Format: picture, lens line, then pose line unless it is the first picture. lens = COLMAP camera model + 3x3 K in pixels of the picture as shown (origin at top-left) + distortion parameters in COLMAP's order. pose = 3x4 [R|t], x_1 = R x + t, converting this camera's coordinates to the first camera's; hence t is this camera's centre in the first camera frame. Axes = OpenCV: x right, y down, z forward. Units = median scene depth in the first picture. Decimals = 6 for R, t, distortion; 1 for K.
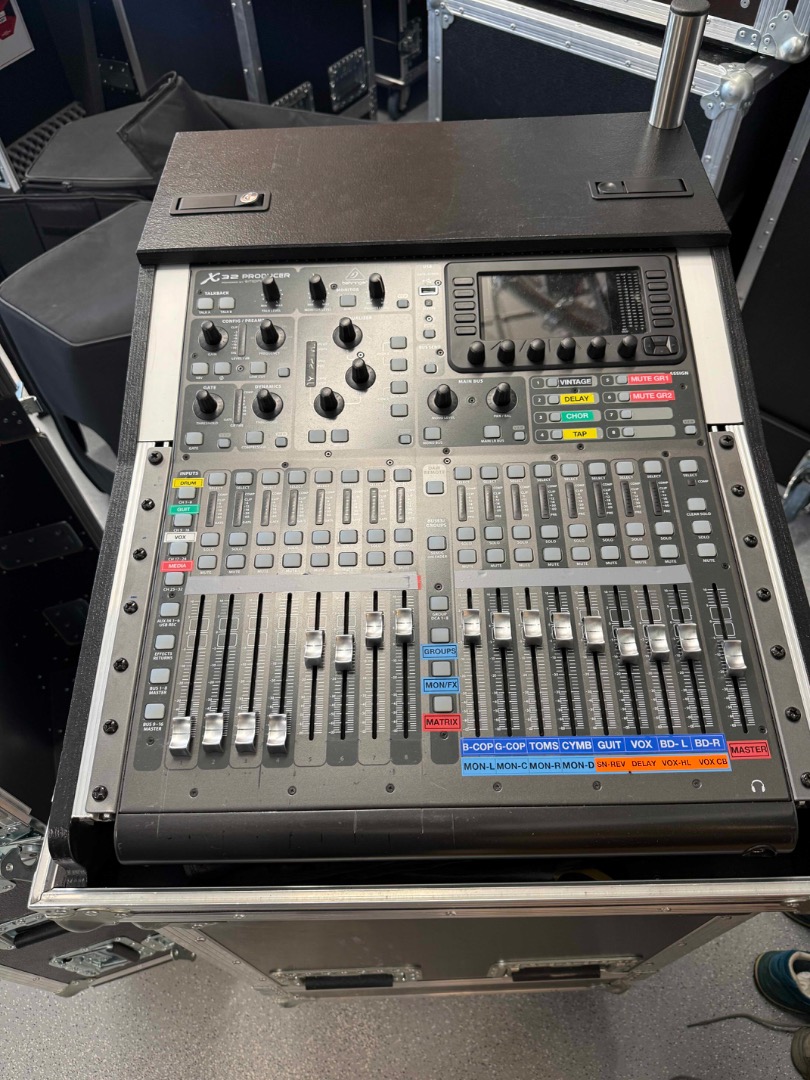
lens RADIAL K [[920.2, 0, 405.0], [0, 920.2, 540.0], [0, 0, 1]] dist [0.001575, -0.004101]
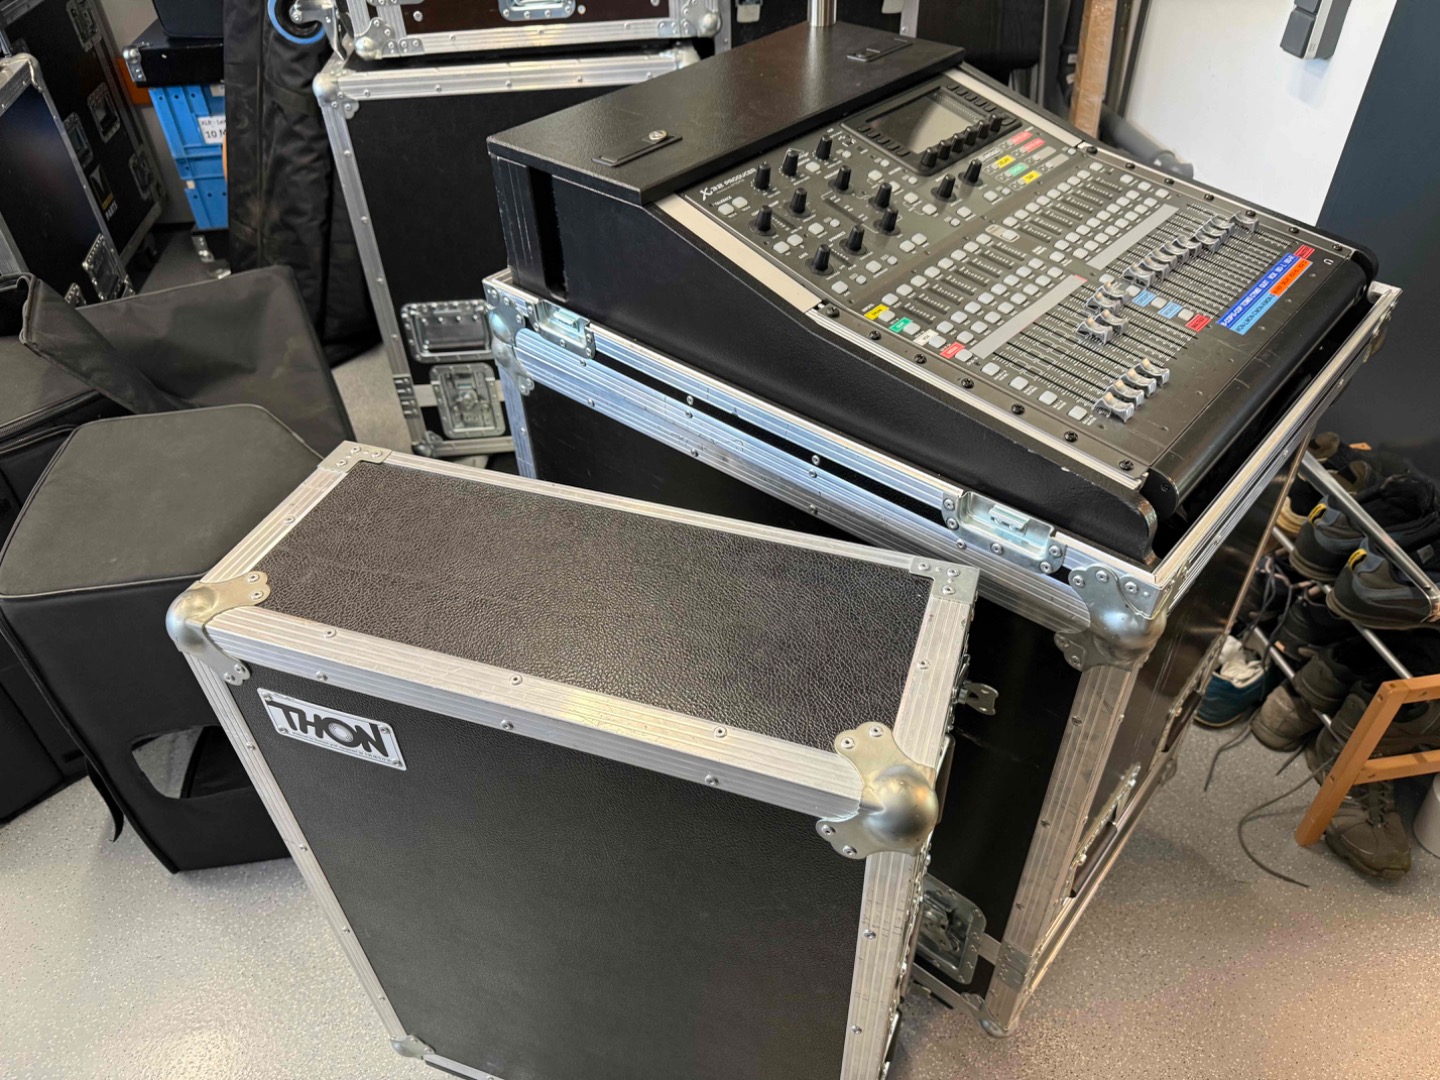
lens RADIAL K [[1001.1, 0, 720.0], [0, 1001.1, 540.0], [0, 0, 1]] dist [0.049629, -0.103556]
pose [[0.663708, -0.469884, 0.581979, -1.446656], [0.569720, 0.821724, 0.013724, 0.045618], [-0.484675, 0.322457, 0.813088, 0.259014]]
